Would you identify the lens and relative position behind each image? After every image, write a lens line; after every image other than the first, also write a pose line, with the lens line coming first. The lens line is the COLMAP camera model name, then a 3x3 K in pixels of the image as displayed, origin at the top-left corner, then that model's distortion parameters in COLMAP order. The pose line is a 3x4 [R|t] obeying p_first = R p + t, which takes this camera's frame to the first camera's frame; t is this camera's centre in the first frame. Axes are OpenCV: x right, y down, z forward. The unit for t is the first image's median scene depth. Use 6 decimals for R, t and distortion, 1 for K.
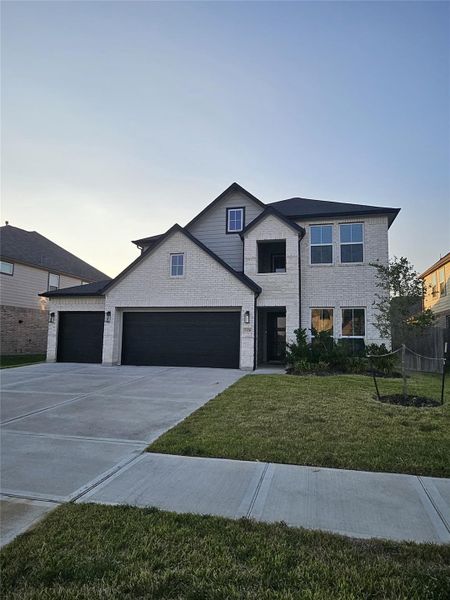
lens RADIAL K [[384.0, 0, 224.9], [0, 384.0, 301.1], [0, 0, 1]] dist [-0.001757, 0.006234]
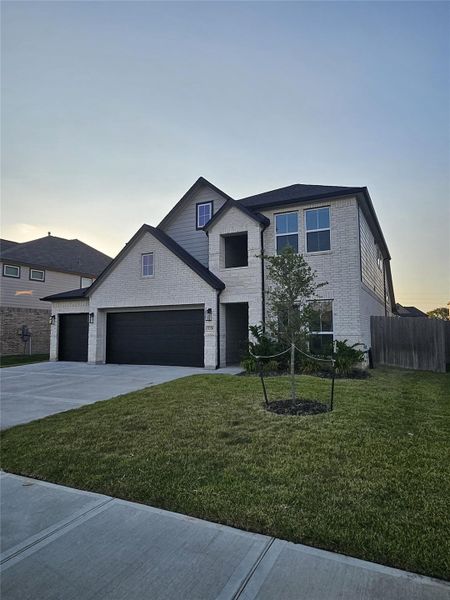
lens RADIAL K [[384.0, 0, 221.2], [0, 384.0, 301.9], [0, 0, 1]] dist [-0.001757, 0.006234]
pose [[0.974651, -0.038253, -0.220435, 0.291640], [0.042233, 0.999018, 0.013366, -0.002202], [0.219707, -0.022336, 0.975310, 0.055893]]
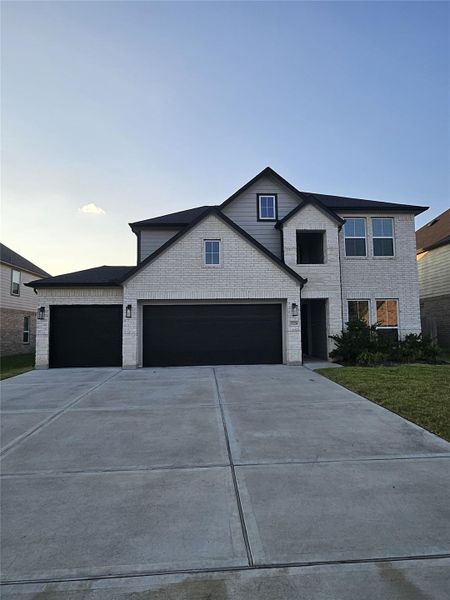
lens RADIAL K [[384.0, 0, 227.8], [0, 384.0, 300.5], [0, 0, 1]] dist [-0.001757, 0.006234]
pose [[0.951005, -0.002891, 0.309163, -0.378628], [-0.001671, 0.999894, 0.014492, 0.005273], [-0.309172, -0.014298, 0.950899, 0.136199]]
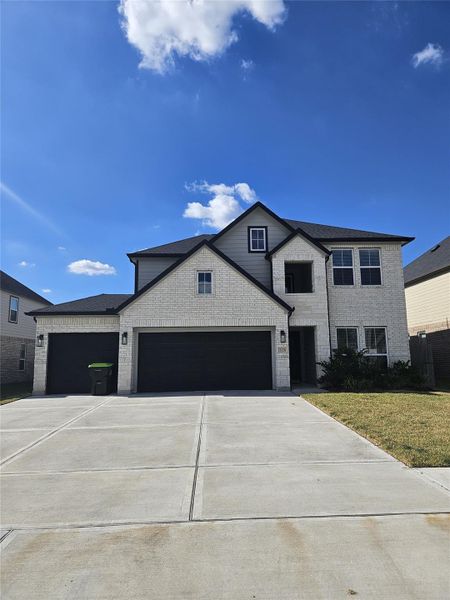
lens RADIAL K [[410.2, 0, 229.9], [0, 410.2, 298.0], [0, 0, 1]] dist [0.067702, -0.047409]
pose [[0.956275, 0.015810, 0.292043, -0.371124], [-0.000498, 0.998624, -0.052432, -0.002807], [-0.292470, 0.049994, 0.954967, 0.013114]]
